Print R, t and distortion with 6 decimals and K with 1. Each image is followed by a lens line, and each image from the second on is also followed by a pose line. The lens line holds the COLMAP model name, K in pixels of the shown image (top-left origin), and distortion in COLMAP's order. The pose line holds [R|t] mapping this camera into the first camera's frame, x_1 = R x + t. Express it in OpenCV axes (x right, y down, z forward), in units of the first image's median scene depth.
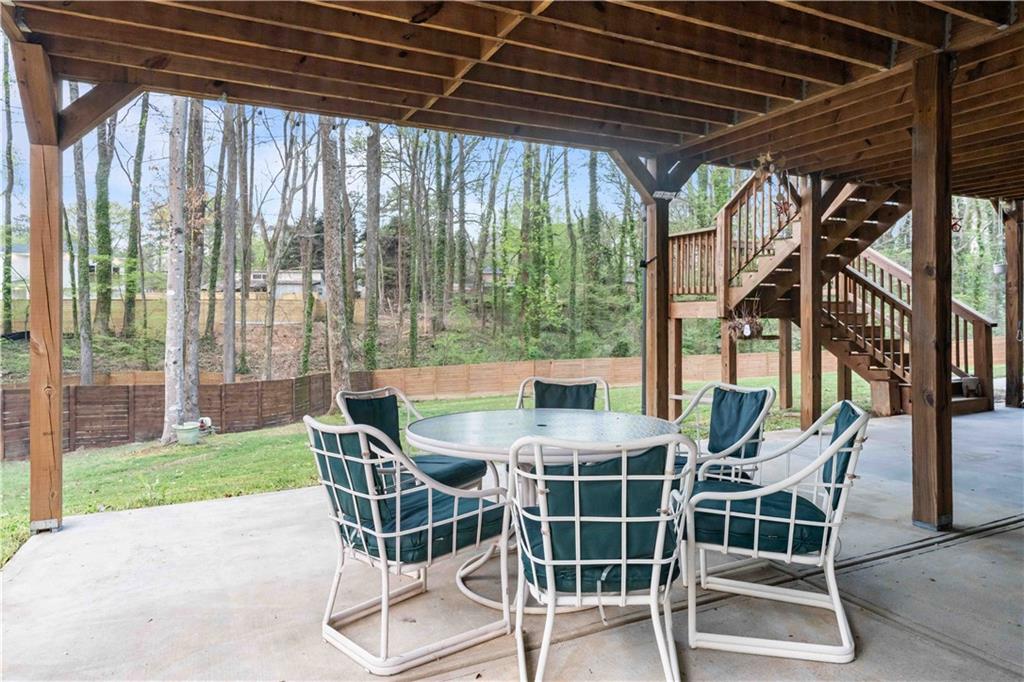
lens RADIAL K [[640.0, 0, 511.0], [0, 640.0, 323.1], [0, 0, 1]] dist [0.005854, 0.001406]
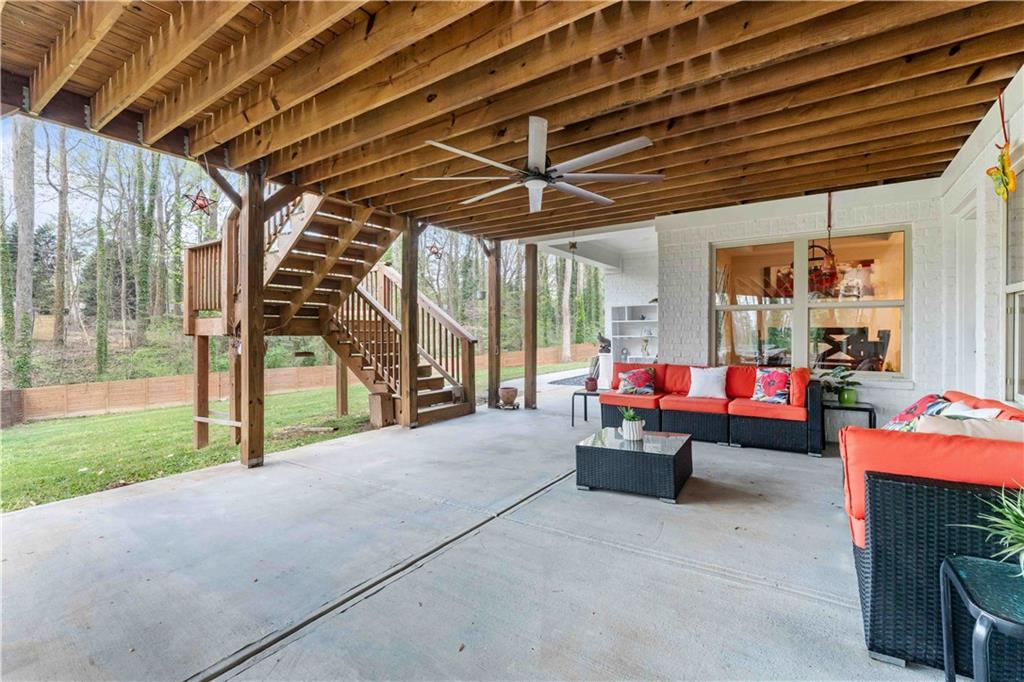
lens RADIAL K [[452.8, 0, 512.0], [0, 452.8, 341.0], [0, 0, 1]] dist [0.000729, 0.000140]
pose [[0.868434, -0.004575, 0.495784, 0.376955], [0.001295, 0.999975, 0.006958, -0.003239], [-0.495804, -0.005400, 0.868418, 0.223729]]
